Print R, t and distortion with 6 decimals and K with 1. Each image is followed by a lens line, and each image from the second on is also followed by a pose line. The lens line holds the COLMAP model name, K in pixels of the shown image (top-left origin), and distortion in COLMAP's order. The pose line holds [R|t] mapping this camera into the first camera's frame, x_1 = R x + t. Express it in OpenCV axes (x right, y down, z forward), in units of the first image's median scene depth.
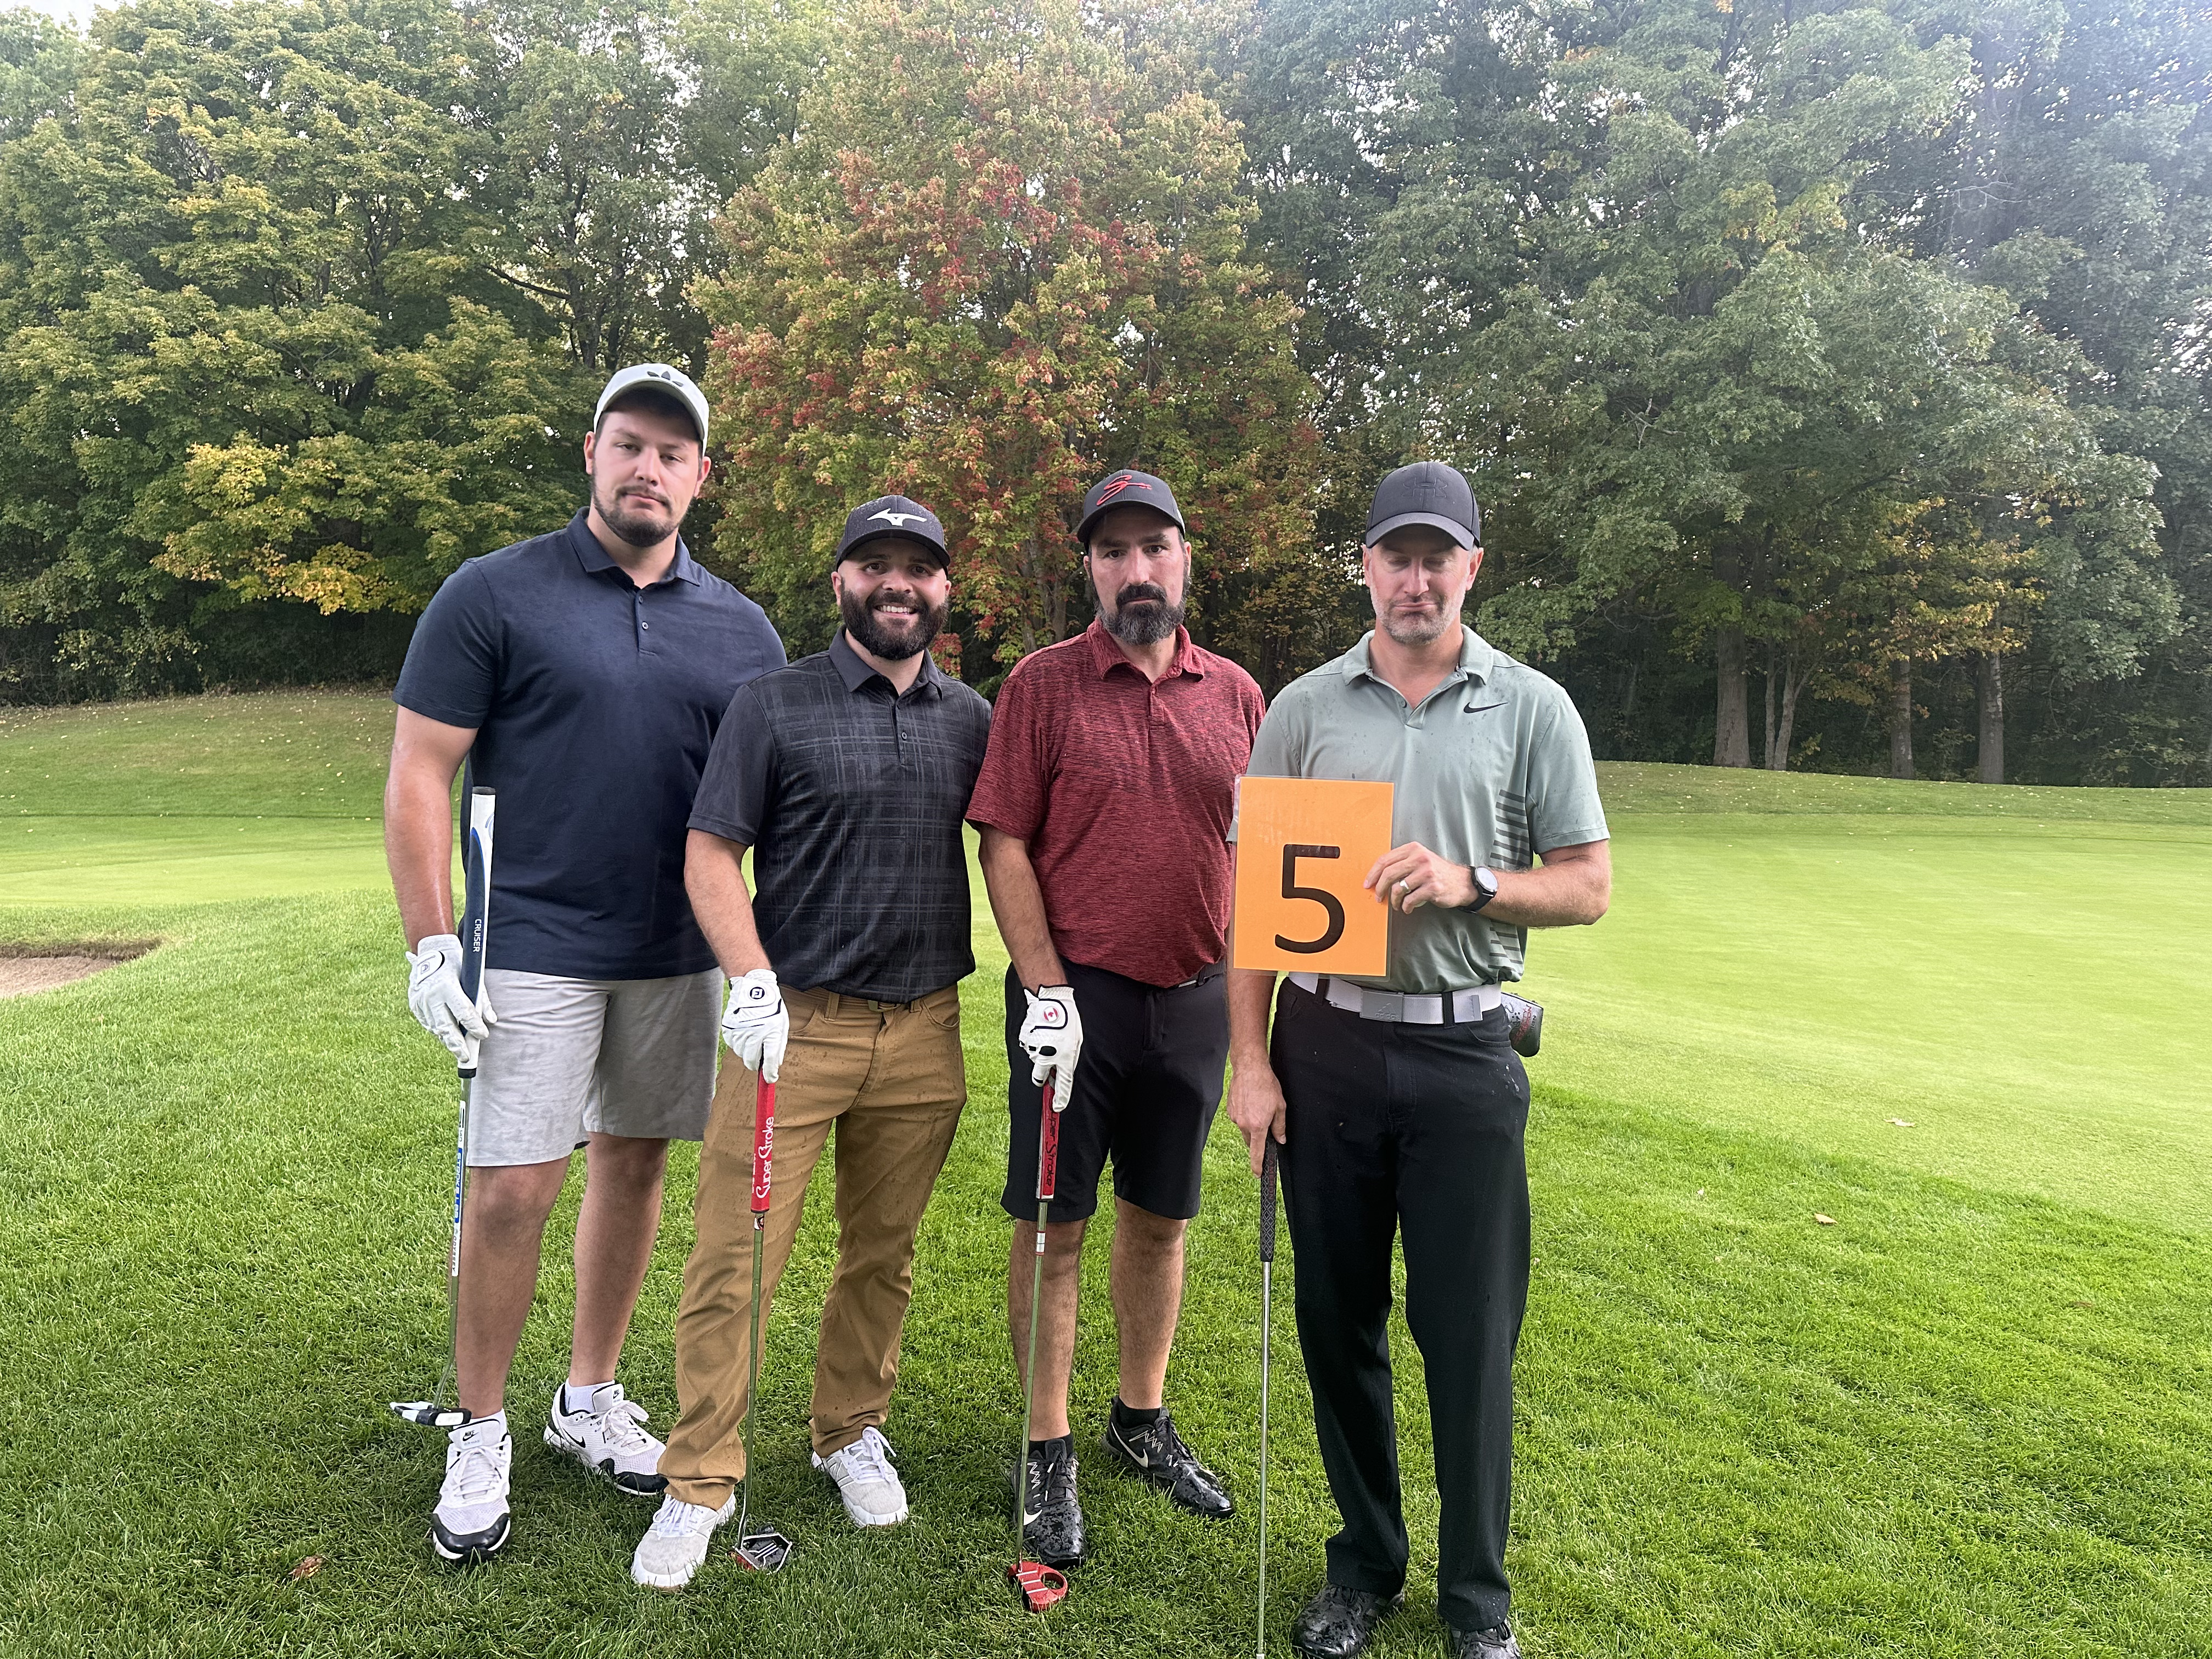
lens RADIAL K [[1586.9, 0, 1105.1], [0, 1586.9, 828.7], [0, 0, 1]] dist [0.015364, -0.029164]
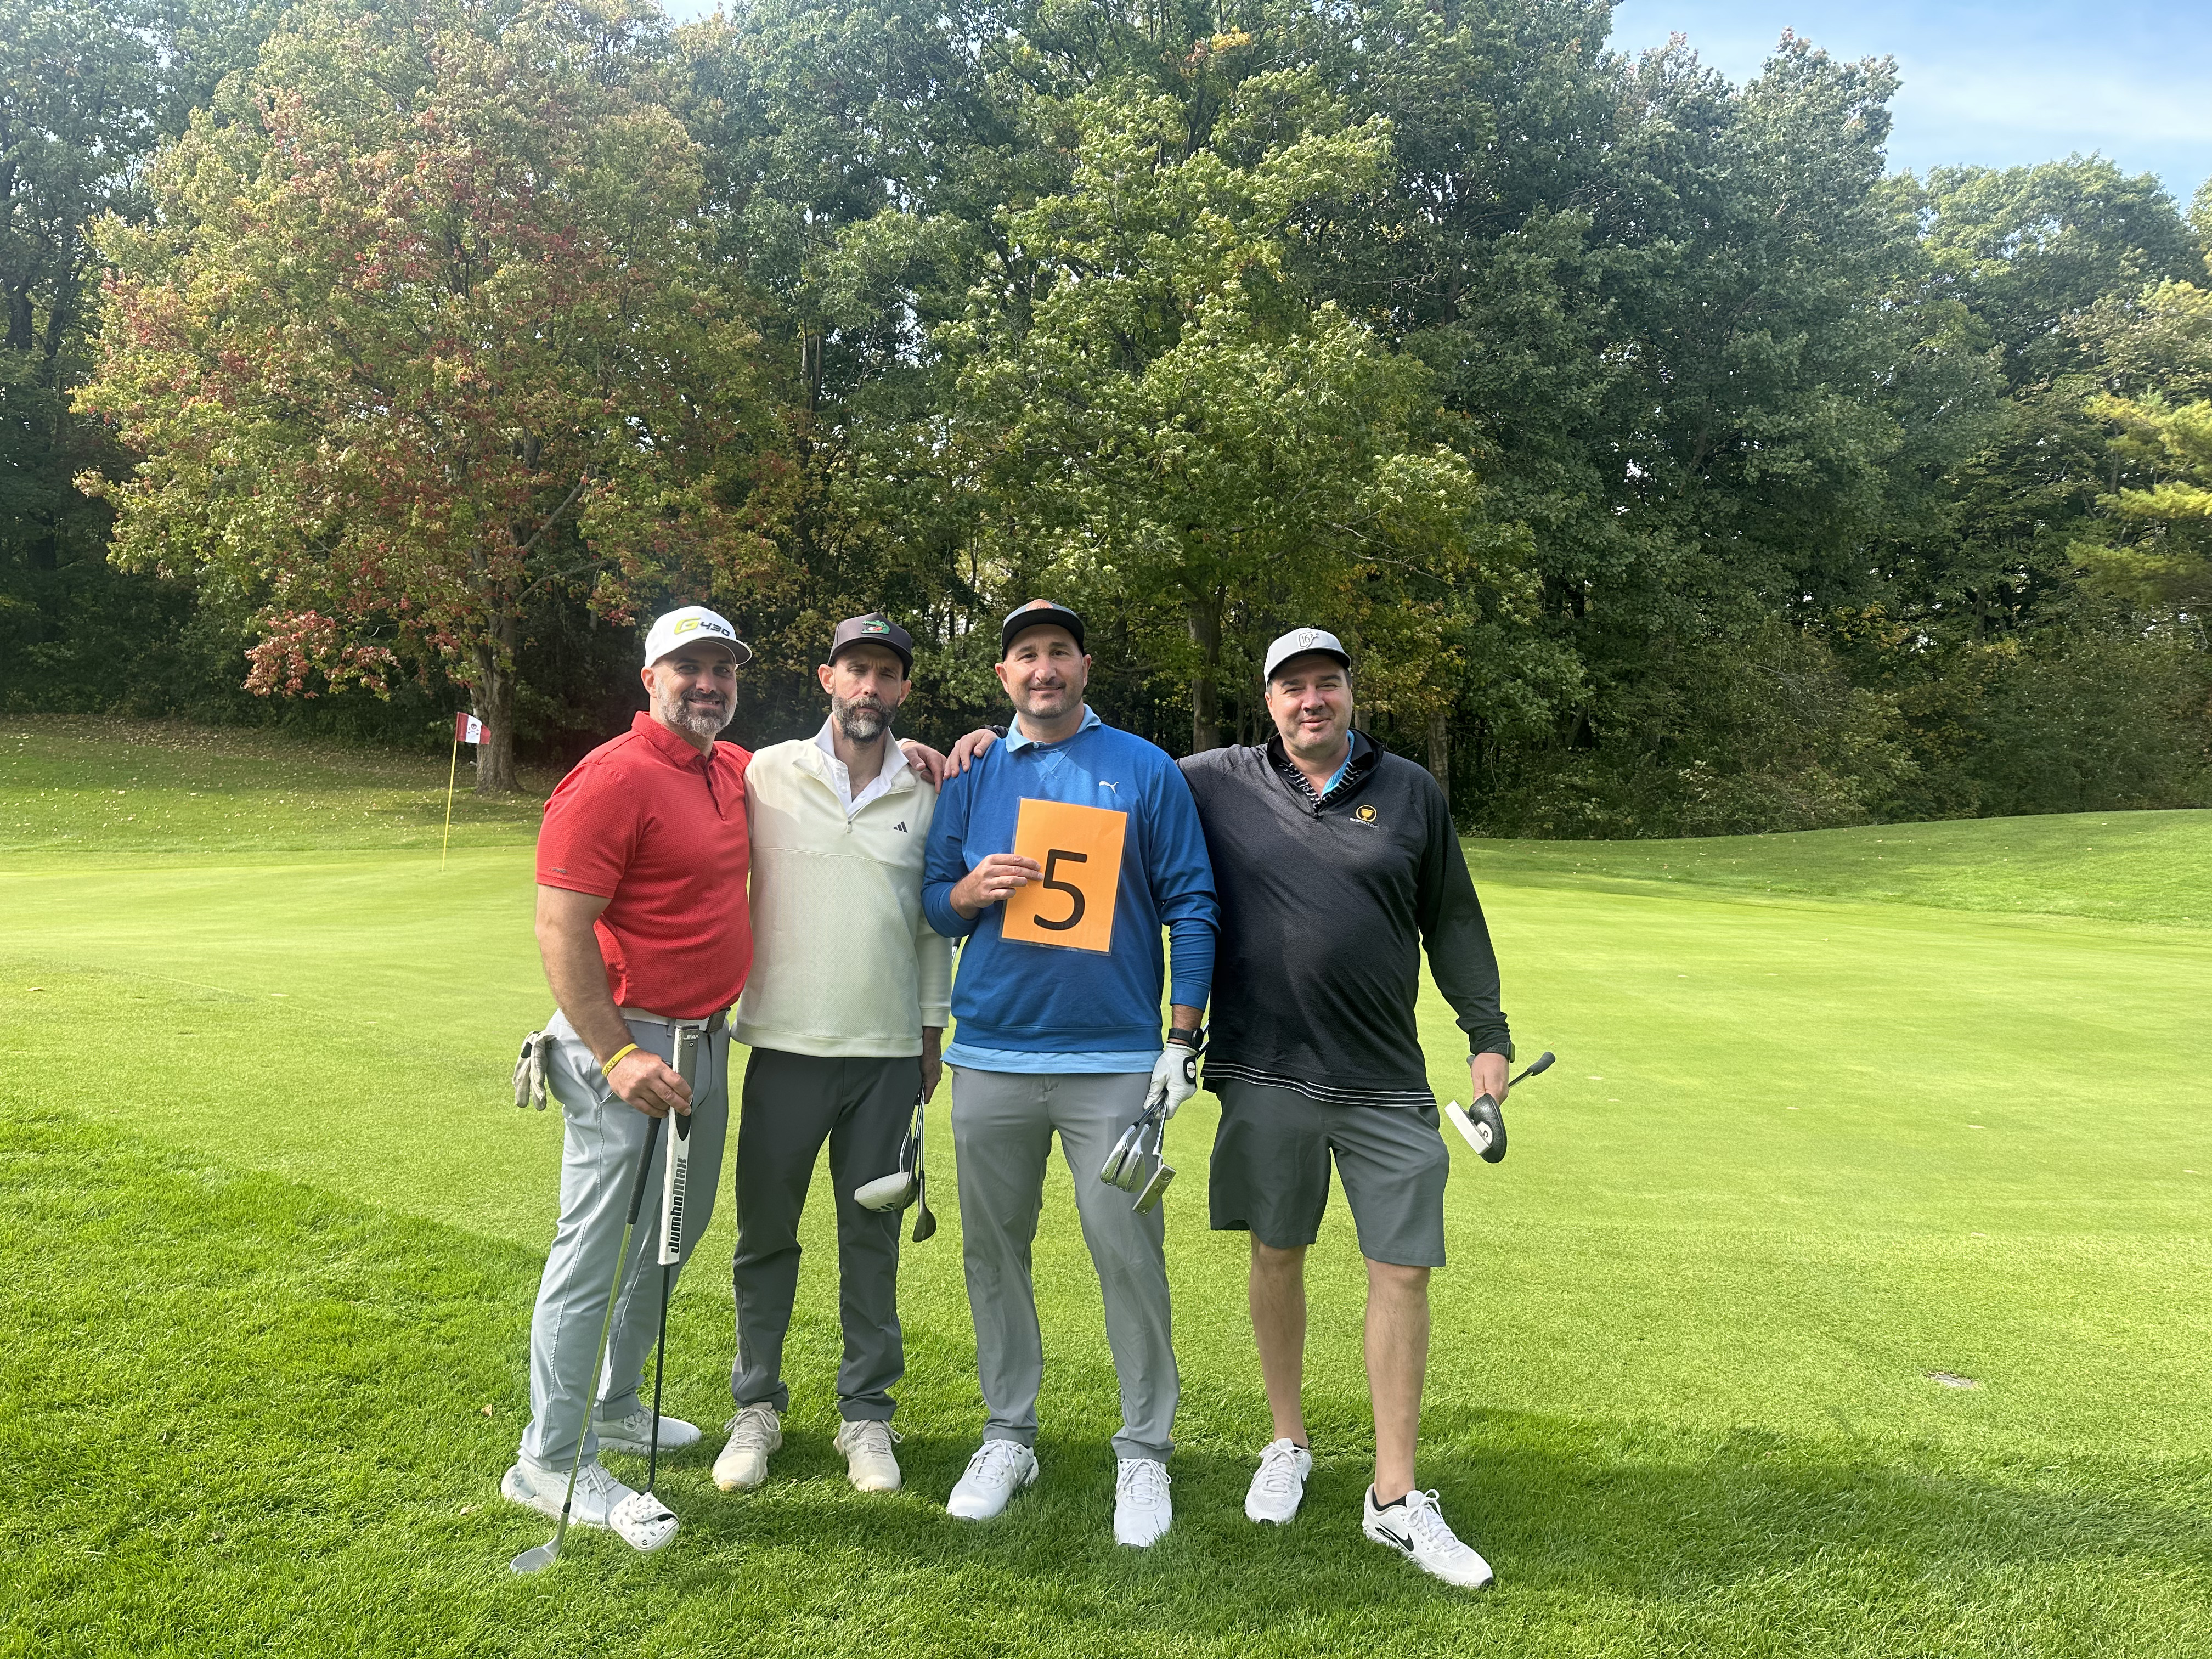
lens RADIAL K [[1586.9, 0, 1115.4], [0, 1586.9, 824.4], [0, 0, 1]] dist [0.015364, -0.029164]
pose [[0.973312, 0.017954, 0.228781, 0.103271], [-0.009074, 0.999166, -0.039809, 0.007761], [-0.229305, 0.036671, 0.972664, 0.013944]]
